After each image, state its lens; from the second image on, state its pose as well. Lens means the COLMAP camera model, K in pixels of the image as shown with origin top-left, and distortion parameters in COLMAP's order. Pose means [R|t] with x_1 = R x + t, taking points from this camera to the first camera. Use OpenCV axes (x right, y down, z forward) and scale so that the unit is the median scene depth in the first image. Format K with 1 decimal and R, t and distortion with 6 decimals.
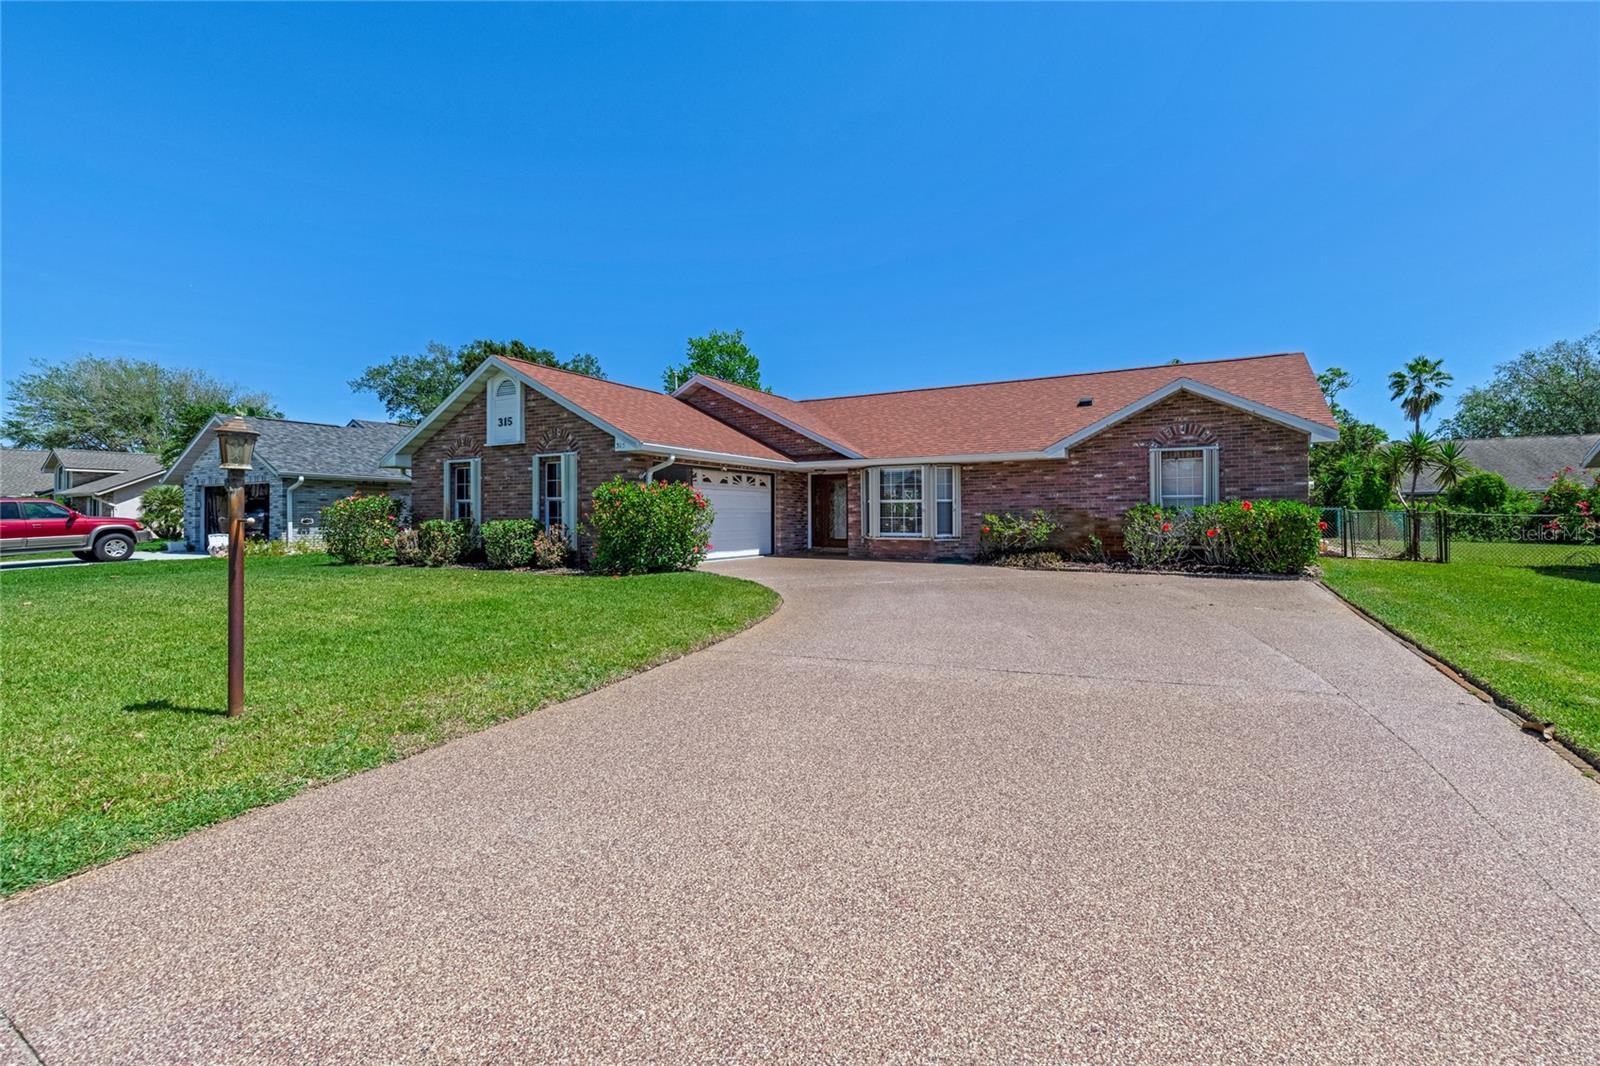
lens RADIAL K [[708.2, 0, 803.5], [0, 708.2, 507.3], [0, 0, 1]] dist [-0.000212, 0.000018]
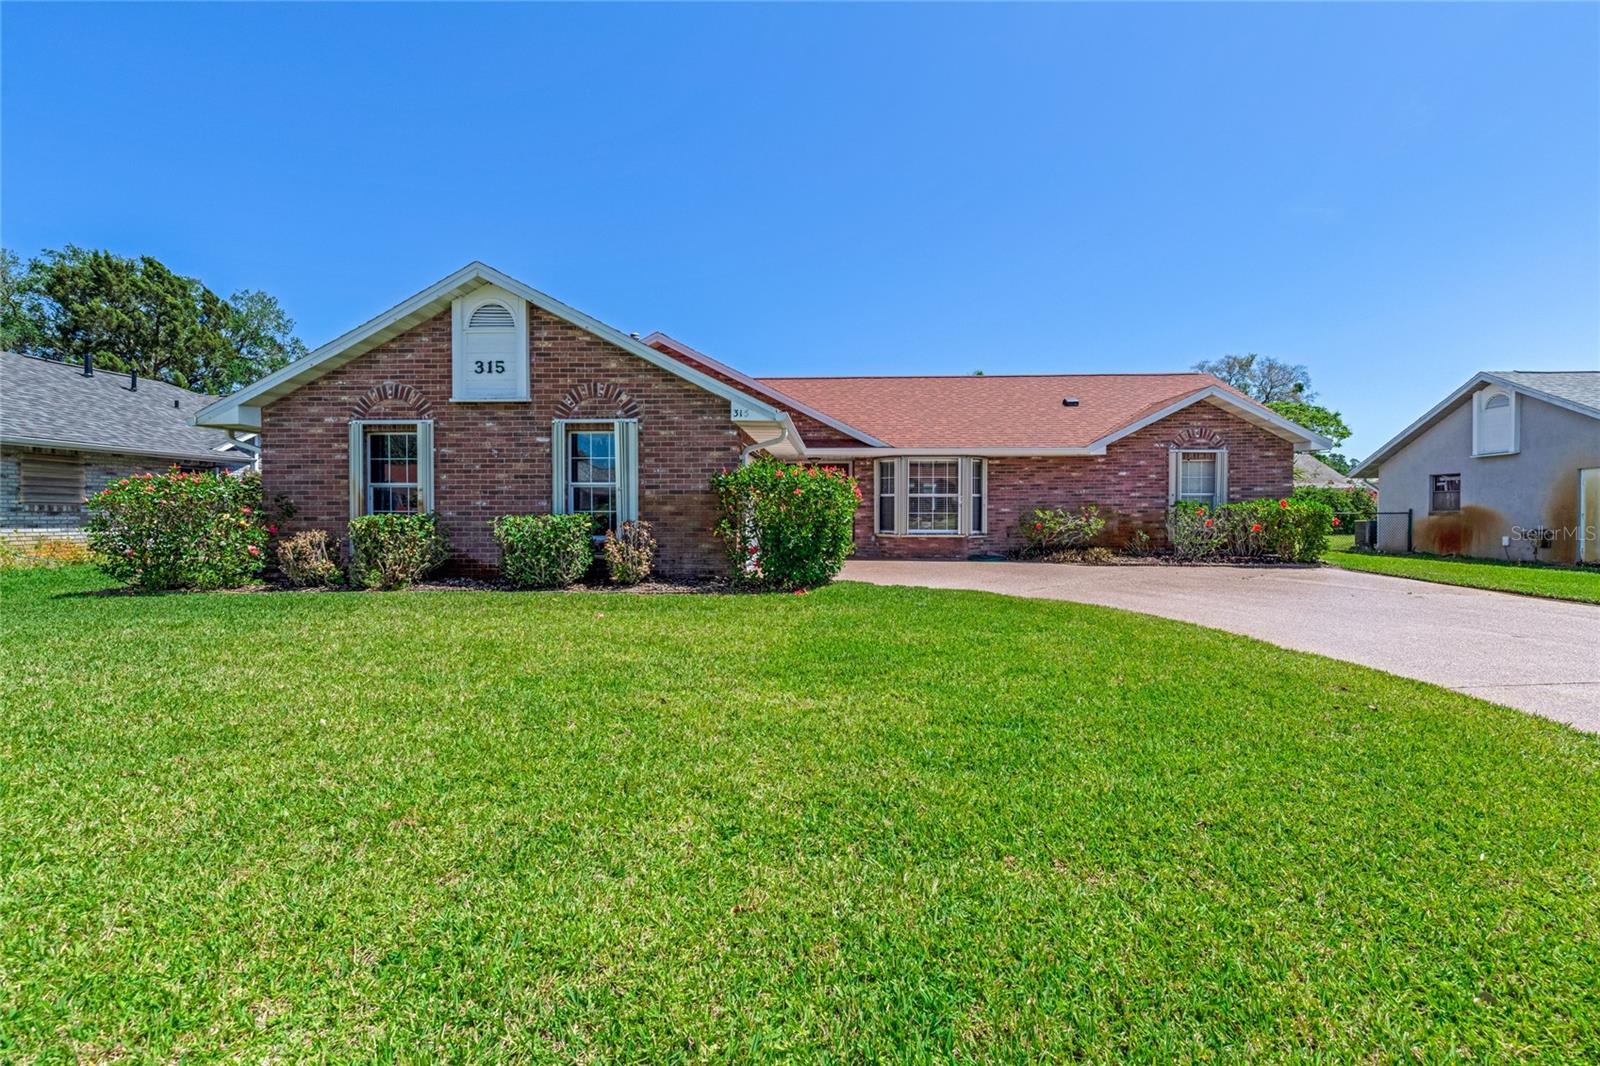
lens RADIAL K [[704.0, 0, 789.2], [0, 704.0, 526.2], [0, 0, 1]] dist [-0.000194, 0.000221]
pose [[0.894996, -0.004865, 0.446048, -0.462475], [-0.009490, 0.999507, 0.029944, 0.006219], [-0.445973, -0.031032, 0.894508, 0.276794]]
